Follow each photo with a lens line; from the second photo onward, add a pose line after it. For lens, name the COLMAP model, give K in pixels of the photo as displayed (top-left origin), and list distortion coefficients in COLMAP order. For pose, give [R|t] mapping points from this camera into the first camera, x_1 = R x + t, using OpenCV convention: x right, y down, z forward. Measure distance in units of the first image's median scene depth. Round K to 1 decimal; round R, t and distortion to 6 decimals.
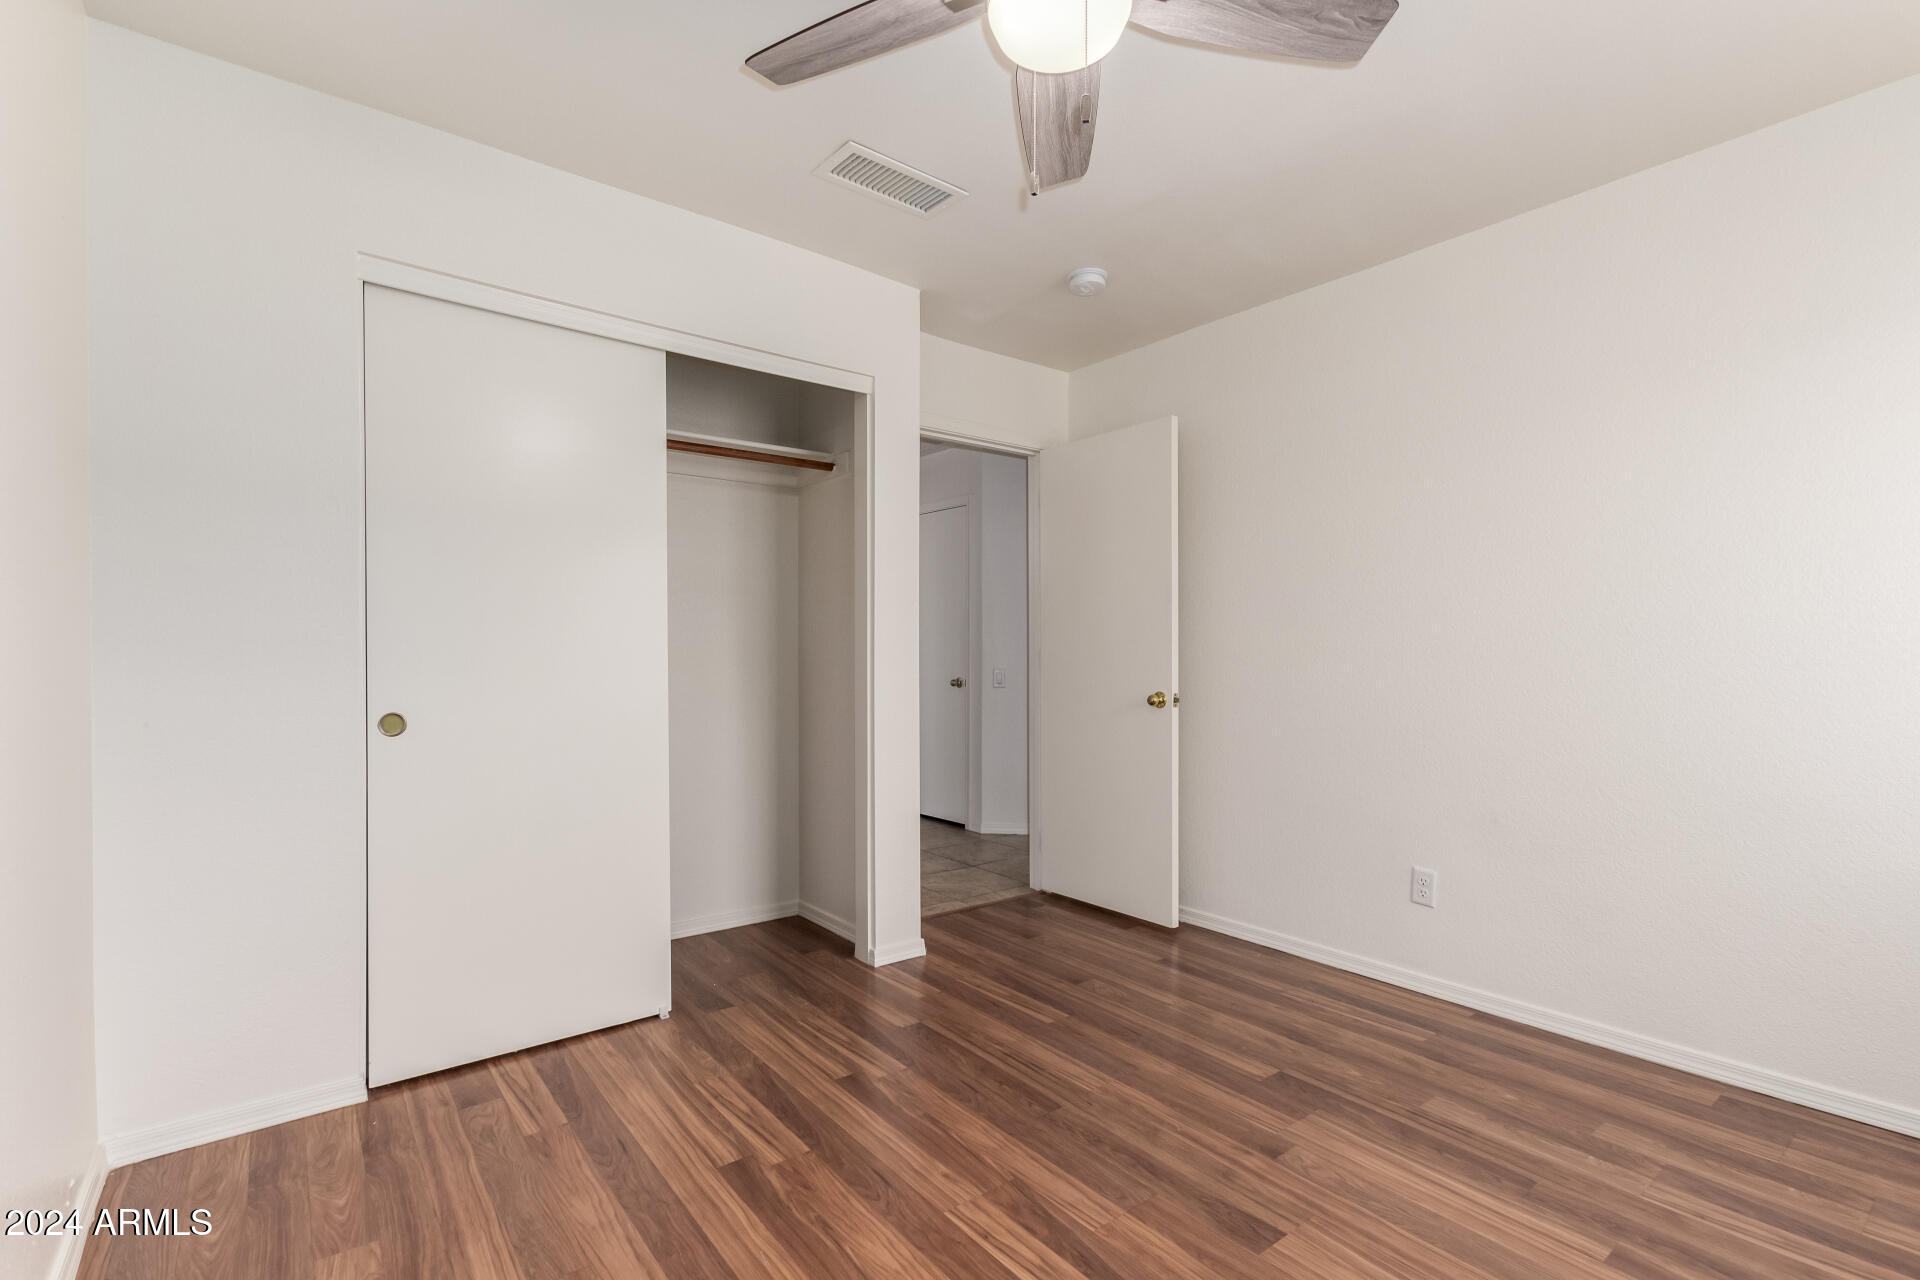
lens RADIAL K [[876.8, 0, 954.7], [0, 876.8, 640.1], [0, 0, 1]] dist [-0.002205, -0.000012]
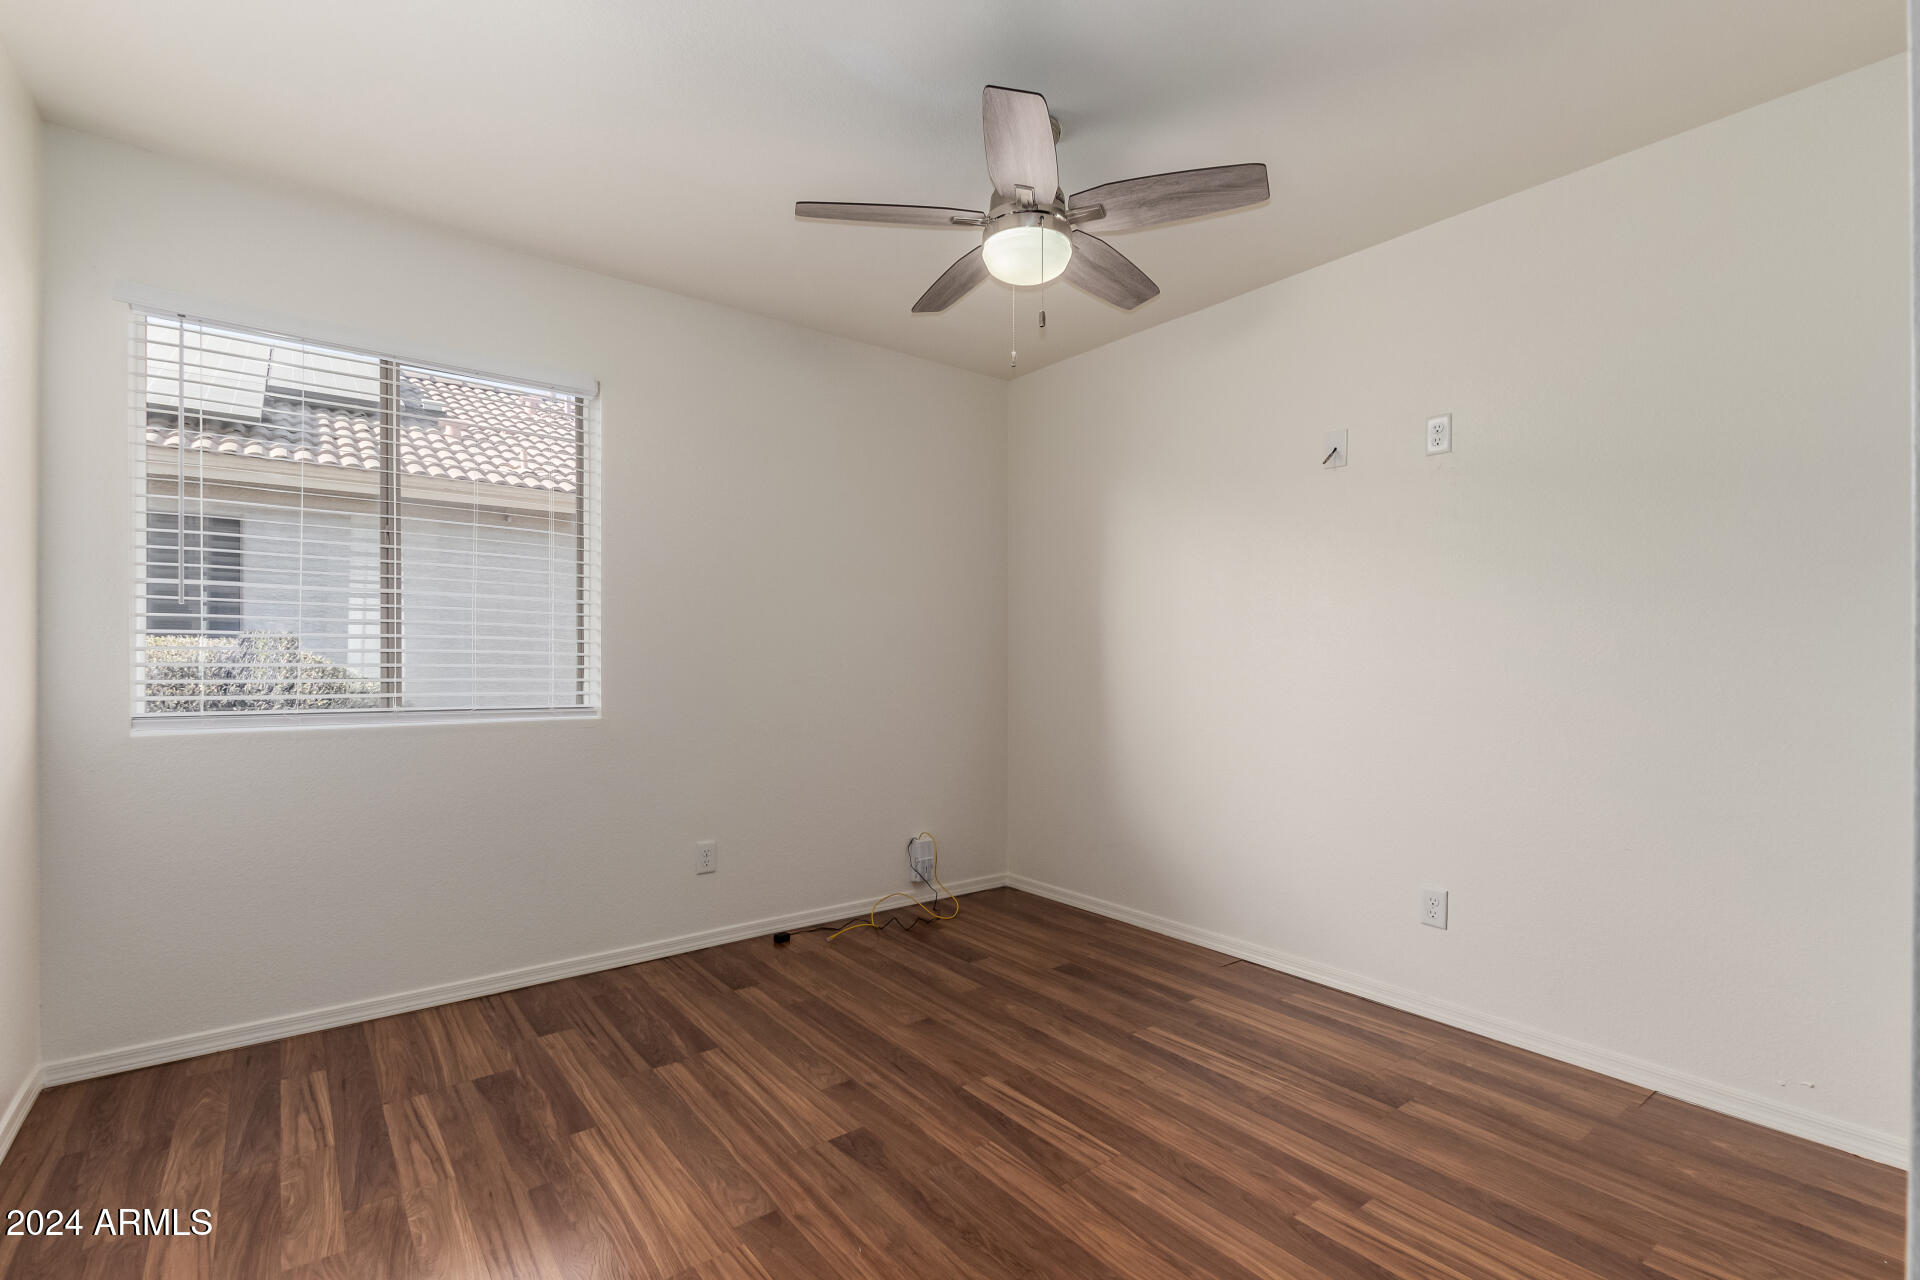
lens RADIAL K [[876.8, 0, 960.0], [0, 876.8, 639.3], [0, 0, 1]] dist [-0.002205, -0.000012]
pose [[-0.999949, -0.007821, -0.006323, 0.193026], [-0.007564, 0.999181, -0.039762, 0.038303], [0.006629, -0.039712, -0.999189, 2.010463]]
